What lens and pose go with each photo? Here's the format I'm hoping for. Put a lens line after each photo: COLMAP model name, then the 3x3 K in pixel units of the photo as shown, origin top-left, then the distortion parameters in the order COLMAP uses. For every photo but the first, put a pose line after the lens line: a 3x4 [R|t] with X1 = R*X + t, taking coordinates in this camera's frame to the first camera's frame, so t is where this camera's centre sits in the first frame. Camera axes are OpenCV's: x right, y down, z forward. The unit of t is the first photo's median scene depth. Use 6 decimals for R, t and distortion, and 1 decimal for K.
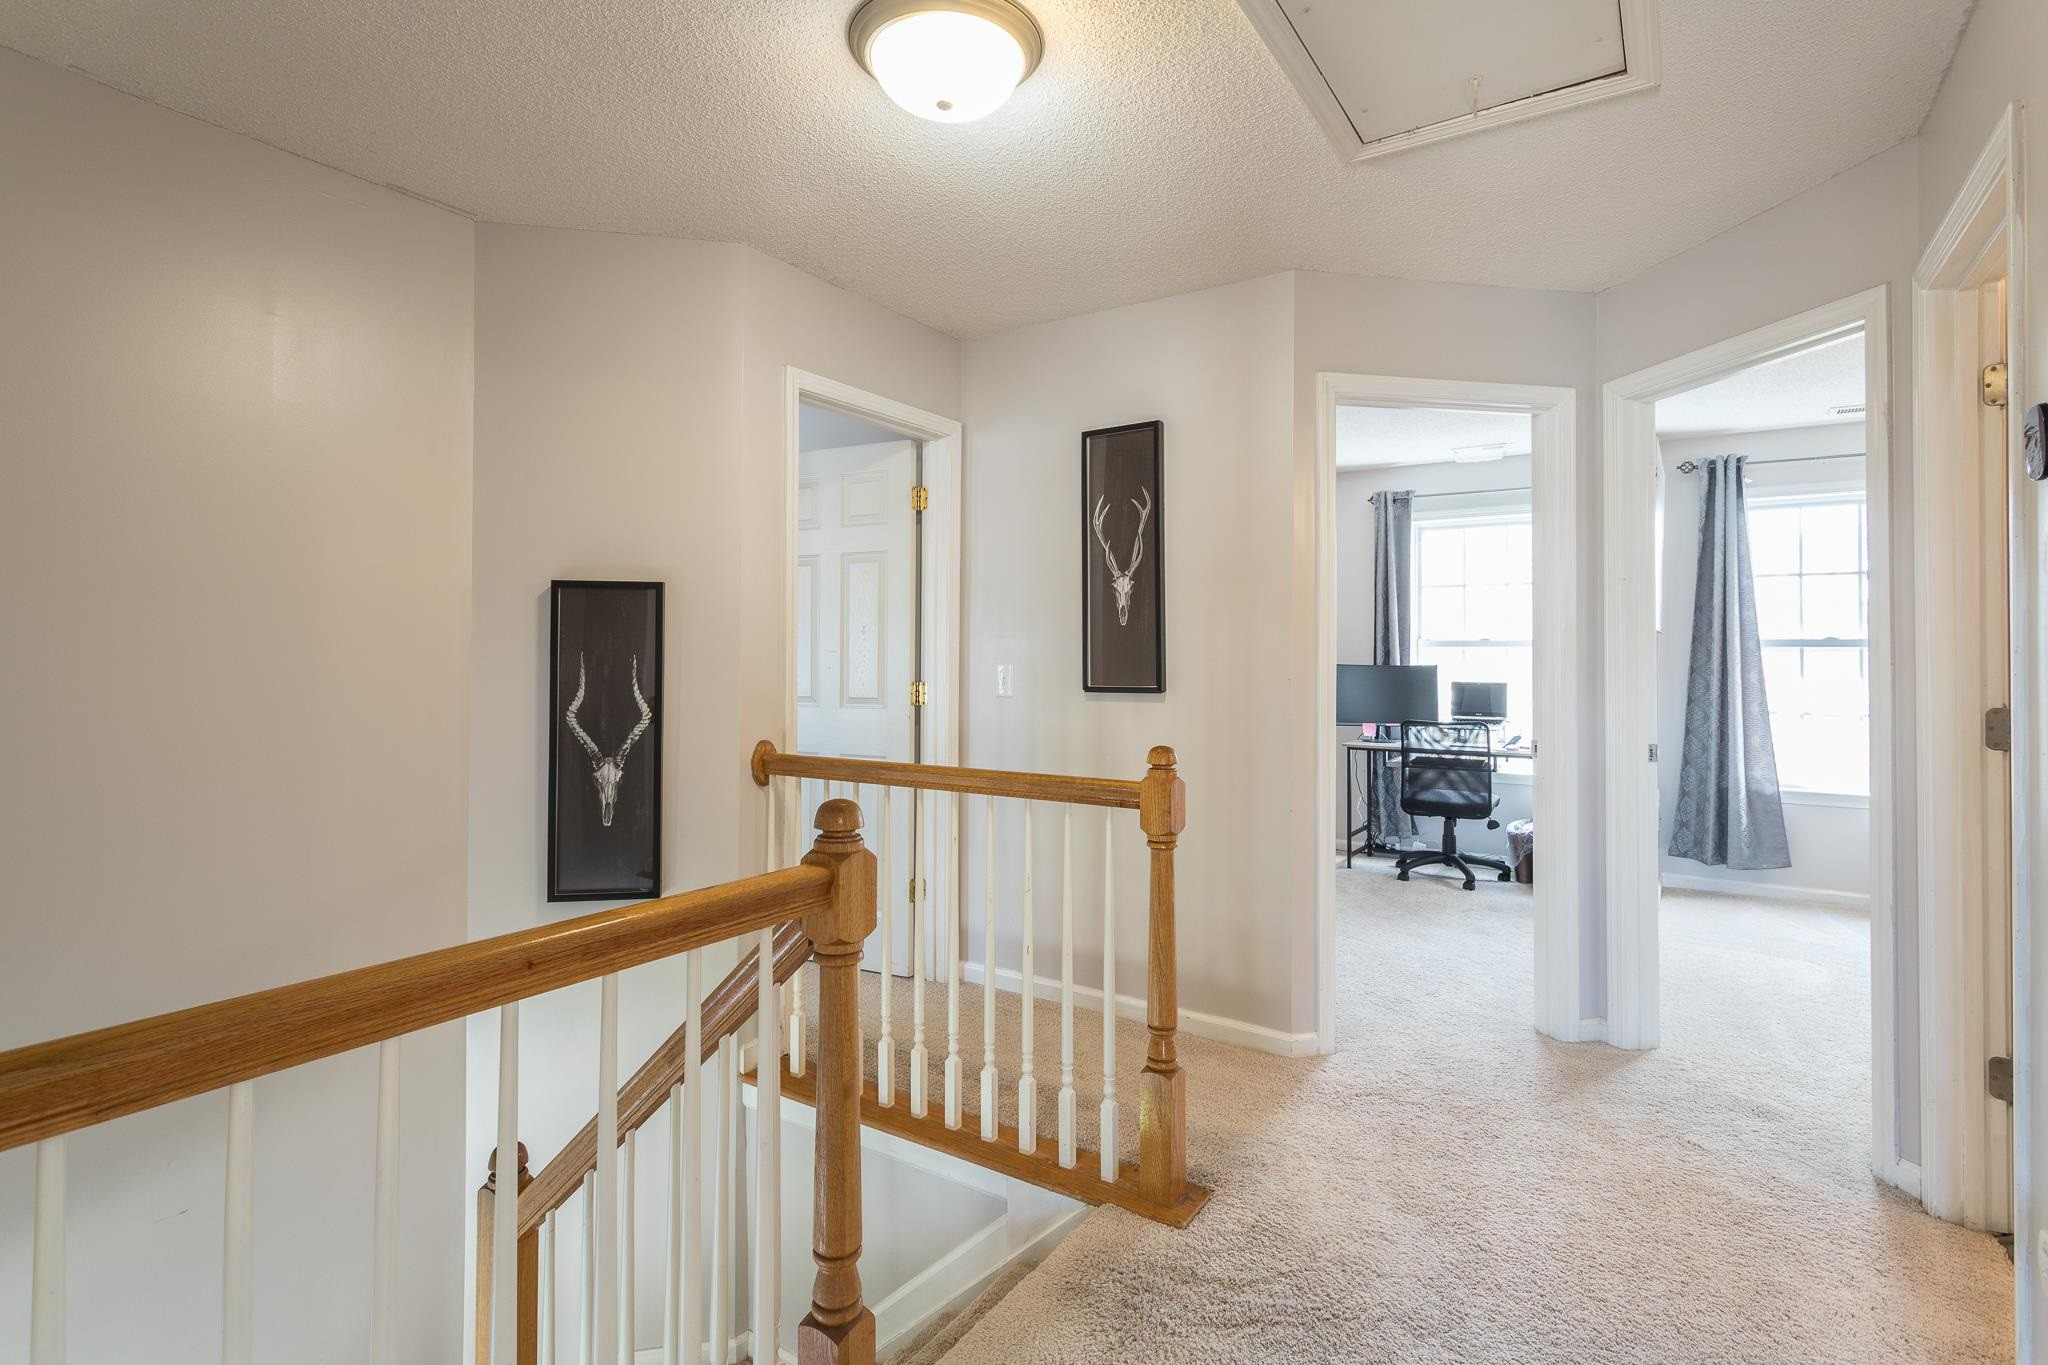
lens RADIAL K [[992.8, 0, 1043.7], [0, 992.8, 648.0], [0, 0, 1]] dist [0.005810, 0.000462]
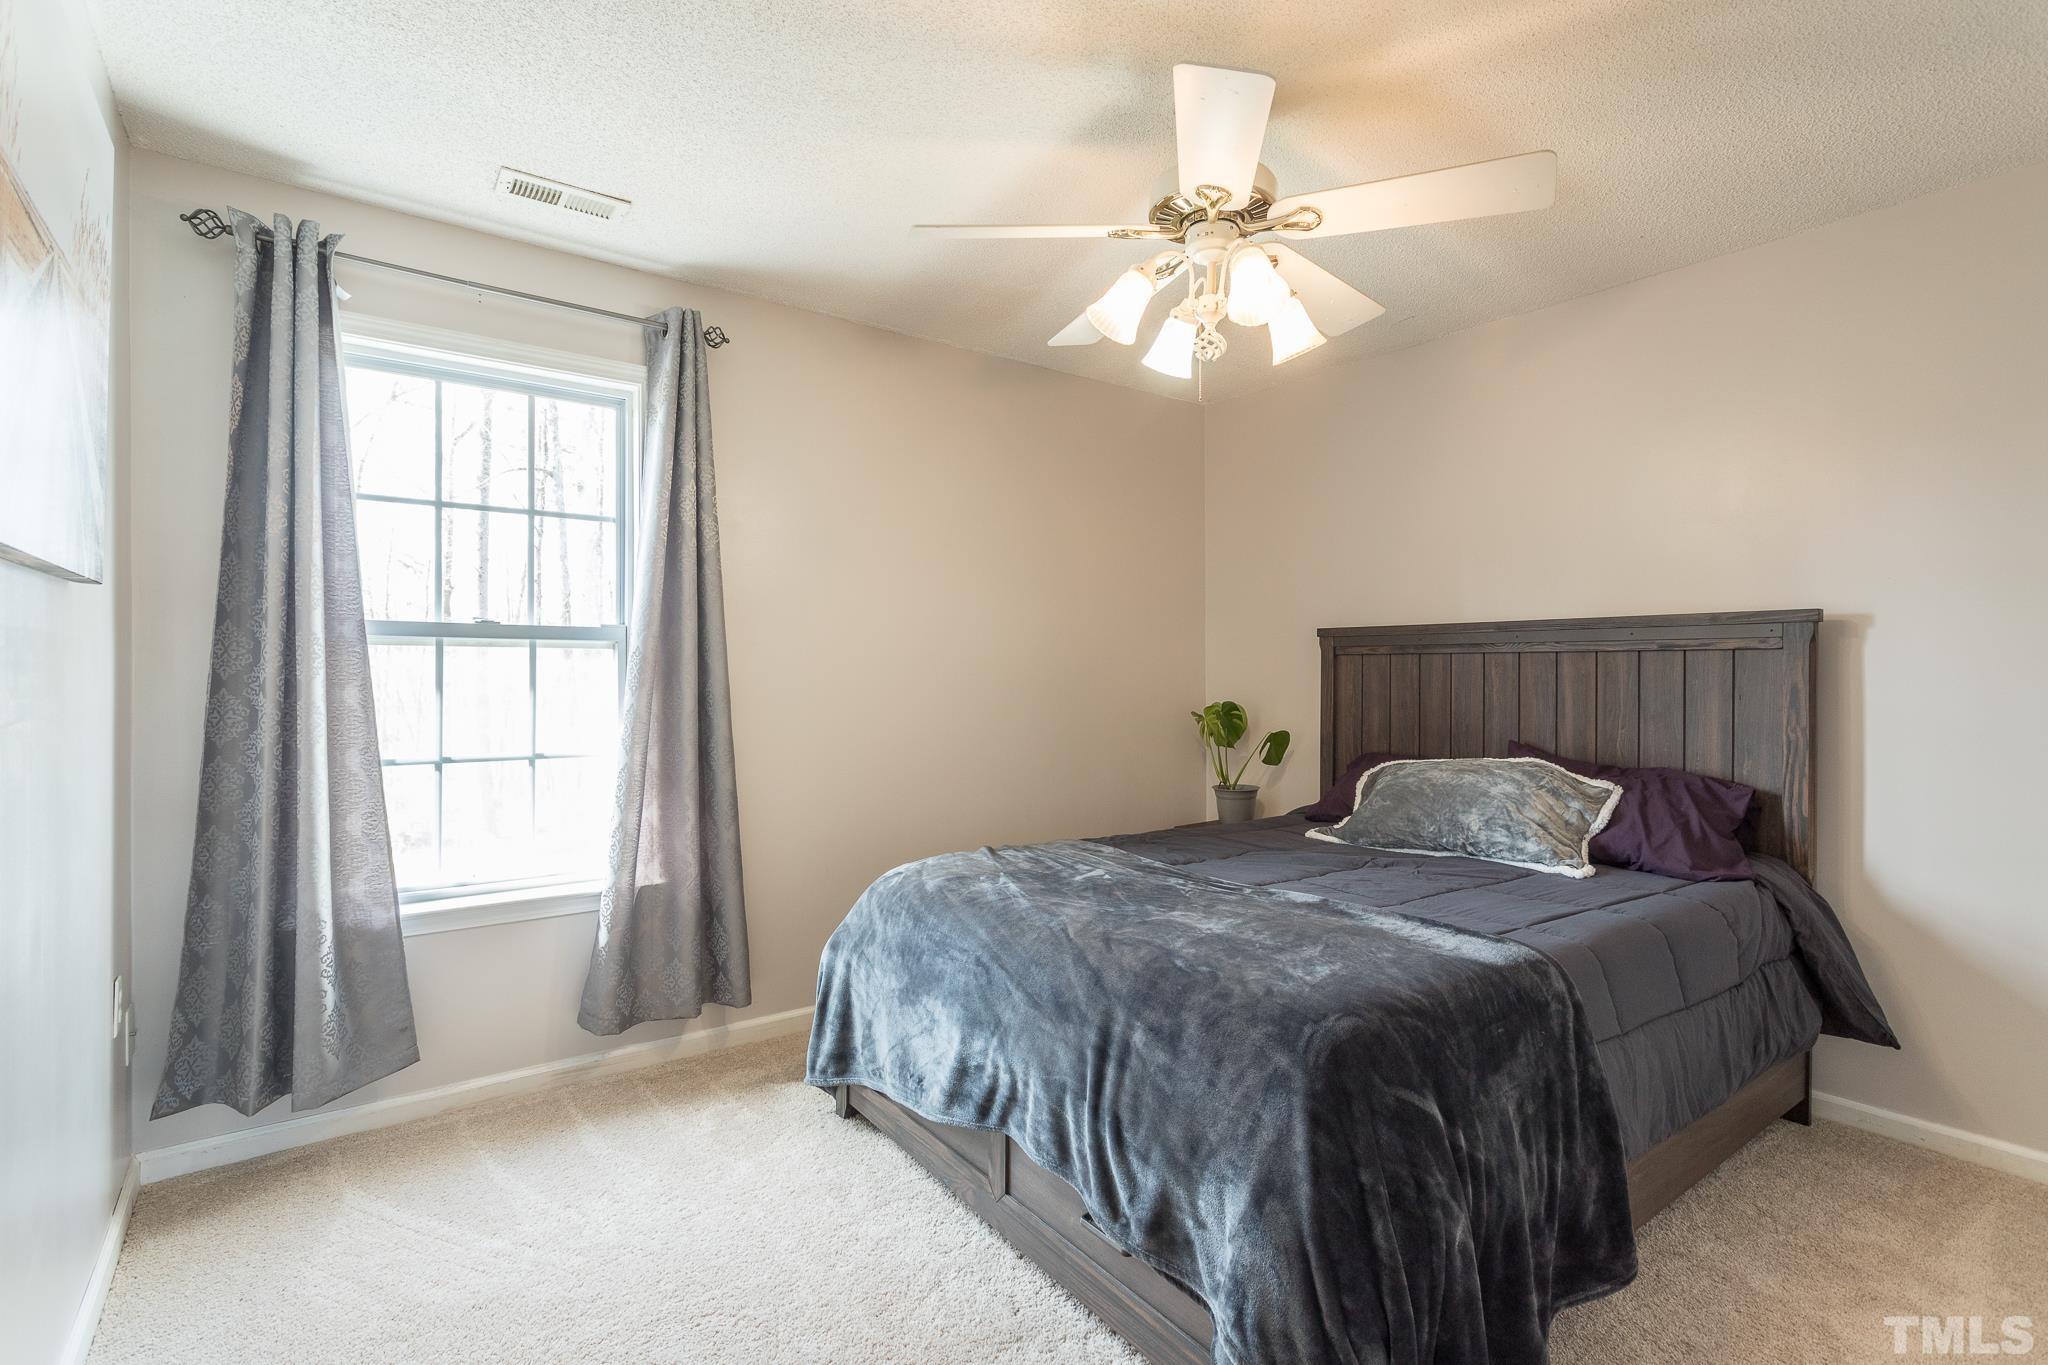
lens RADIAL K [[978.8, 0, 1024.0], [0, 978.8, 669.4], [0, 0, 1]] dist [0.004076, 0.000312]
pose [[0.340372, -0.002527, 0.940288, 0.368077], [-0.012633, 0.999894, 0.007260, 0.008407], [-0.940206, -0.014349, 0.340304, 0.519785]]
